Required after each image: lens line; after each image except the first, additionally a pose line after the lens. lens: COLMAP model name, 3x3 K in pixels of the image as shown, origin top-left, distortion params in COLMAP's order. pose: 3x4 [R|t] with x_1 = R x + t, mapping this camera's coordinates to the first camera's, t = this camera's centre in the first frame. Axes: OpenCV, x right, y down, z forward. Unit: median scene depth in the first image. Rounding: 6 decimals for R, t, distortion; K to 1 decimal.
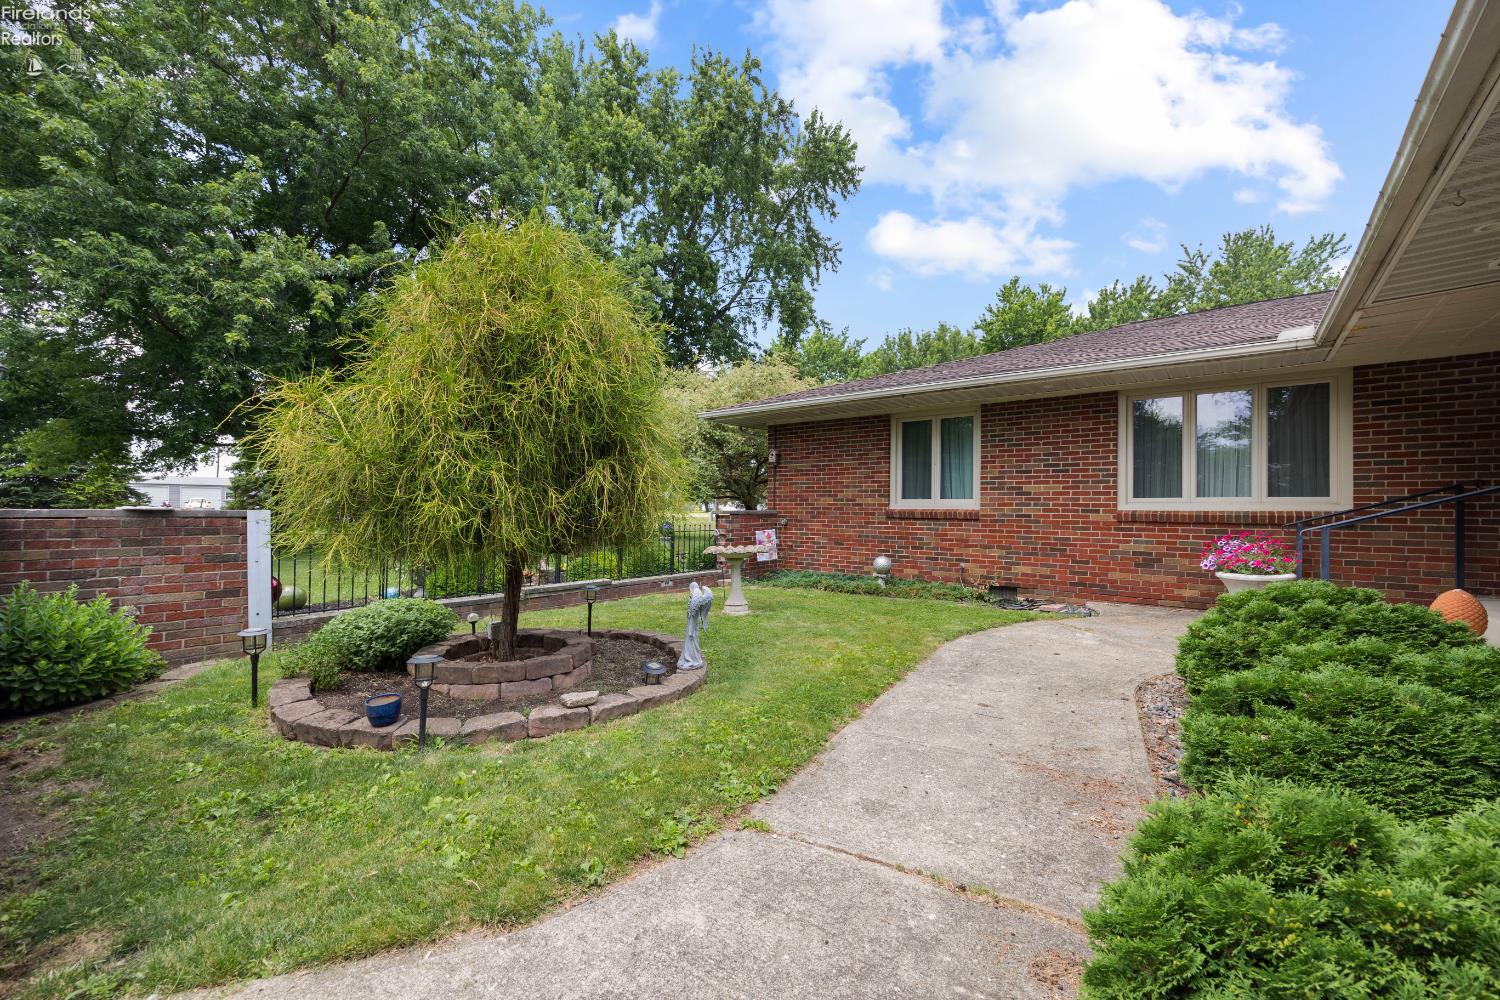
lens RADIAL K [[603.3, 0, 750.0], [0, 603.3, 500.0], [0, 0, 1]] dist [0.008525, 0.000015]
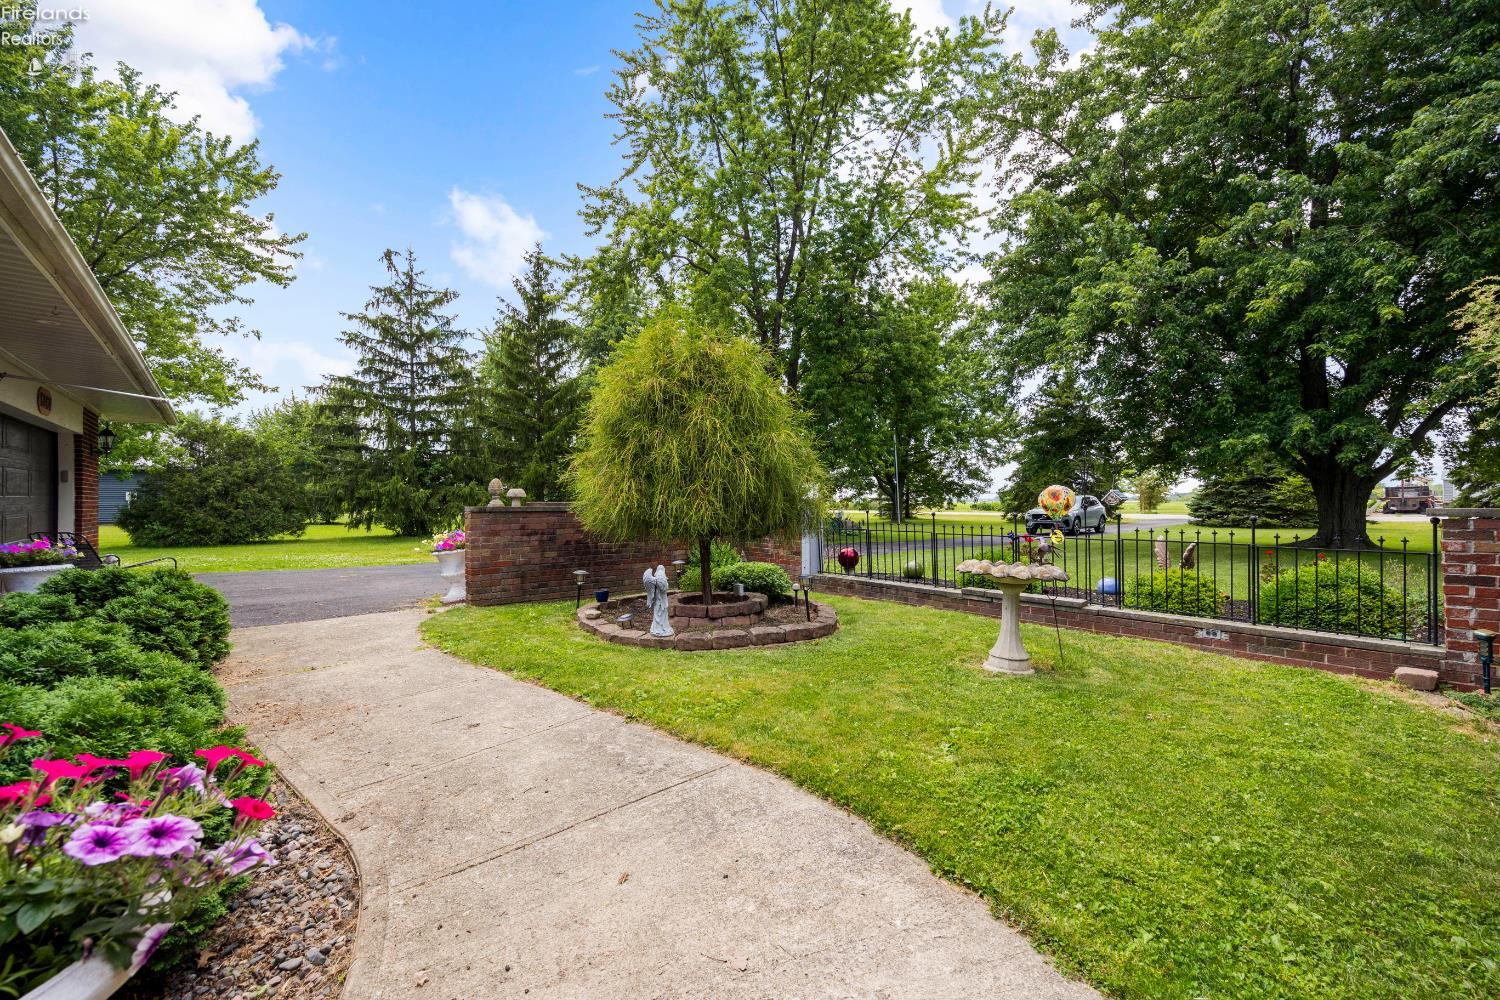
lens RADIAL K [[603.3, 0, 750.0], [0, 603.3, 500.0], [0, 0, 1]] dist [0.008525, 0.000015]
pose [[-0.178149, -0.009896, -0.983954, 1.075165], [0.012770, 0.999842, -0.012368, 0.025225], [0.983921, -0.014768, -0.177995, 1.414476]]
